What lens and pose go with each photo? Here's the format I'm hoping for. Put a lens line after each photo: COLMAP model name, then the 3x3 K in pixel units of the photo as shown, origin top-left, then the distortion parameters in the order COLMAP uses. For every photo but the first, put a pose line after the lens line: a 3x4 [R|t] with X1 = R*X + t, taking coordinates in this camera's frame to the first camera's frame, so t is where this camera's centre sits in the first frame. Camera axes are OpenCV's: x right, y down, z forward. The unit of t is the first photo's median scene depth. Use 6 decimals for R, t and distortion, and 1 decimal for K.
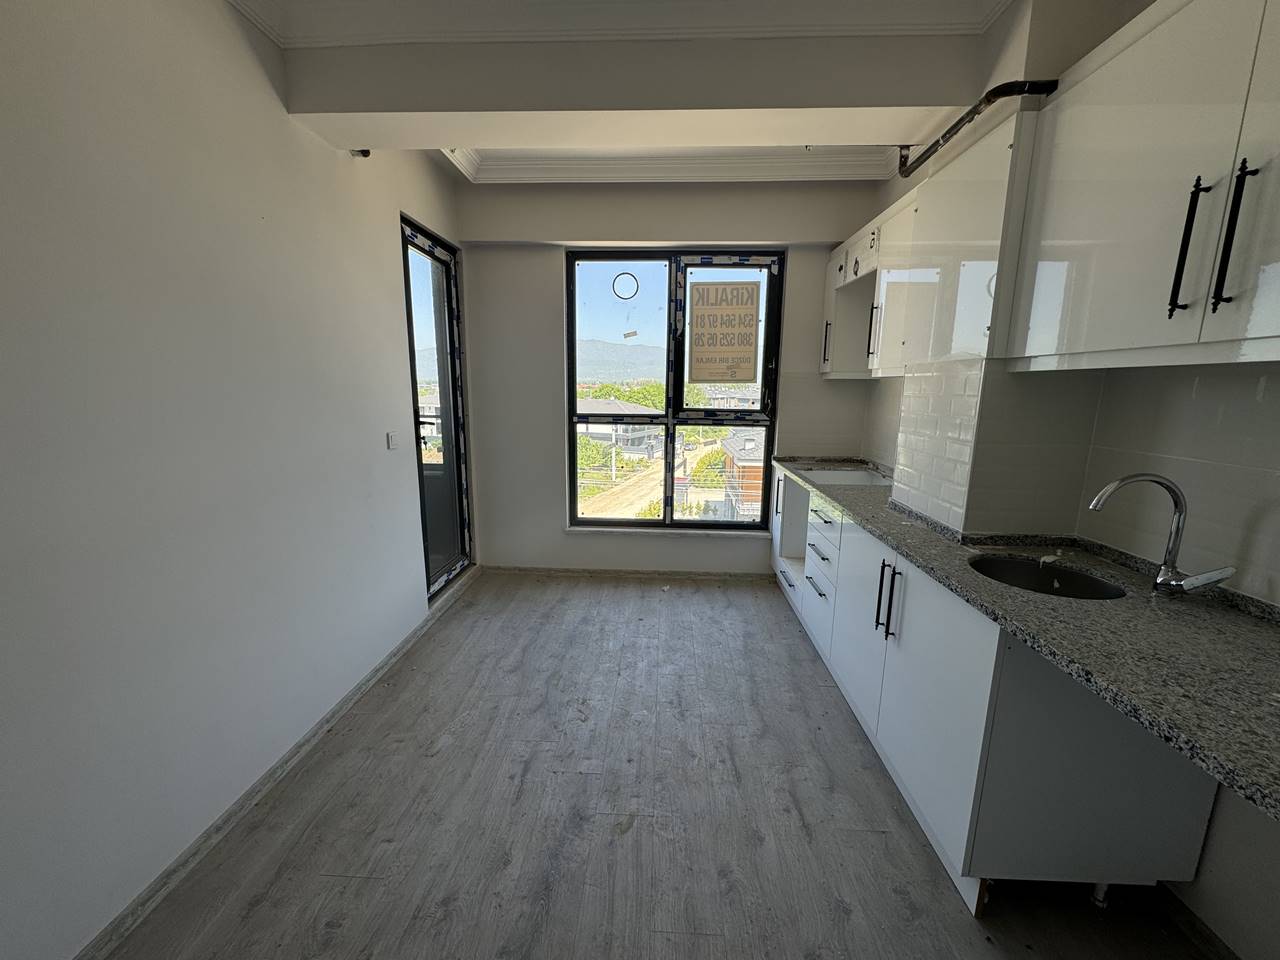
lens RADIAL K [[508.7, 0, 640.5], [0, 508.7, 481.0], [0, 0, 1]] dist [-0.003185, 0.000685]
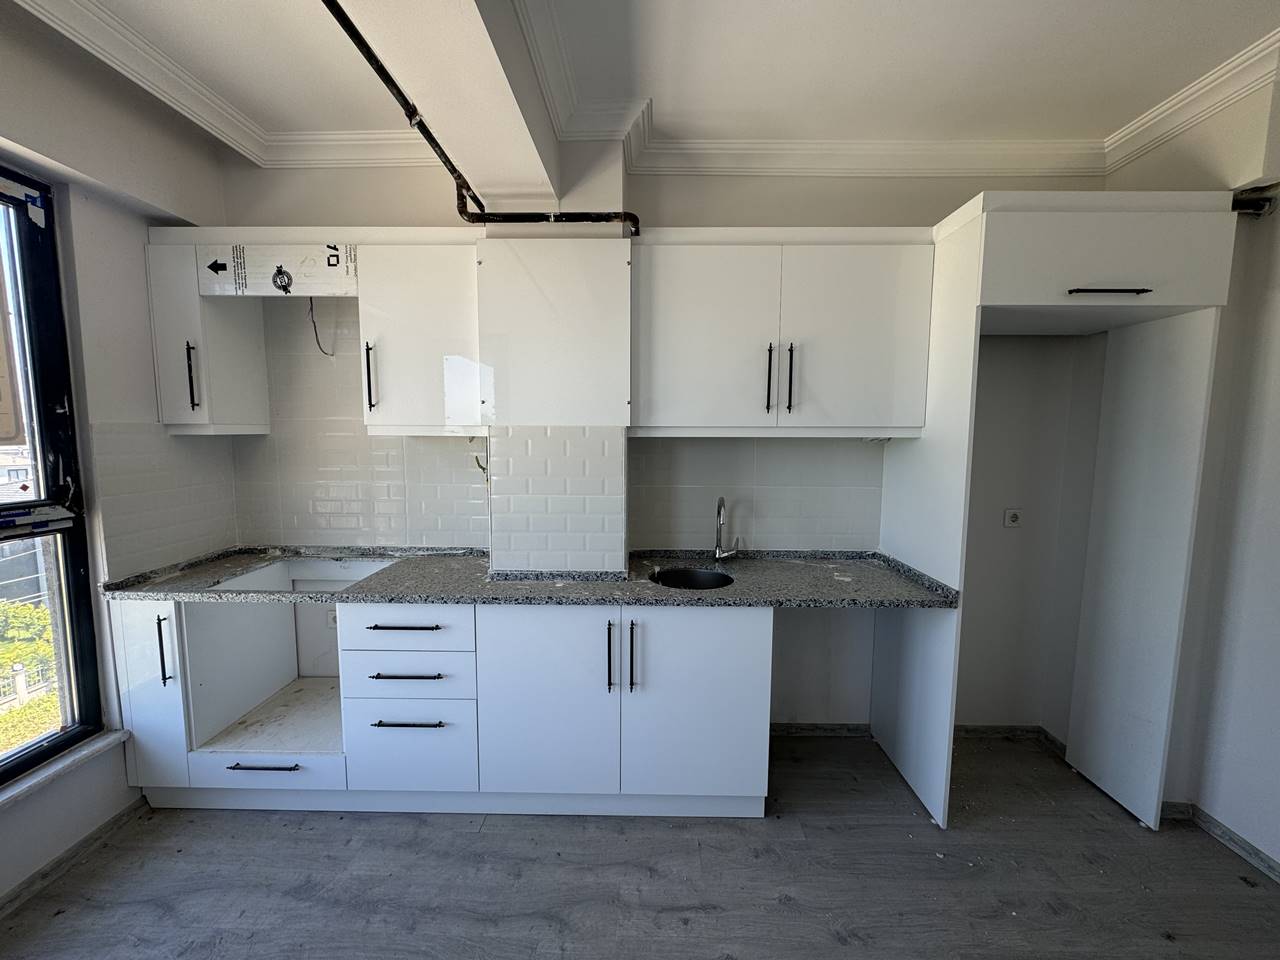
lens RADIAL K [[508.7, 0, 640.5], [0, 508.7, 481.0], [0, 0, 1]] dist [-0.003185, 0.000685]
pose [[-0.027708, -0.106146, 0.993964, -0.329432], [0.180341, 0.977500, 0.109415, -0.143459], [-0.983214, 0.182284, -0.007943, 0.597462]]
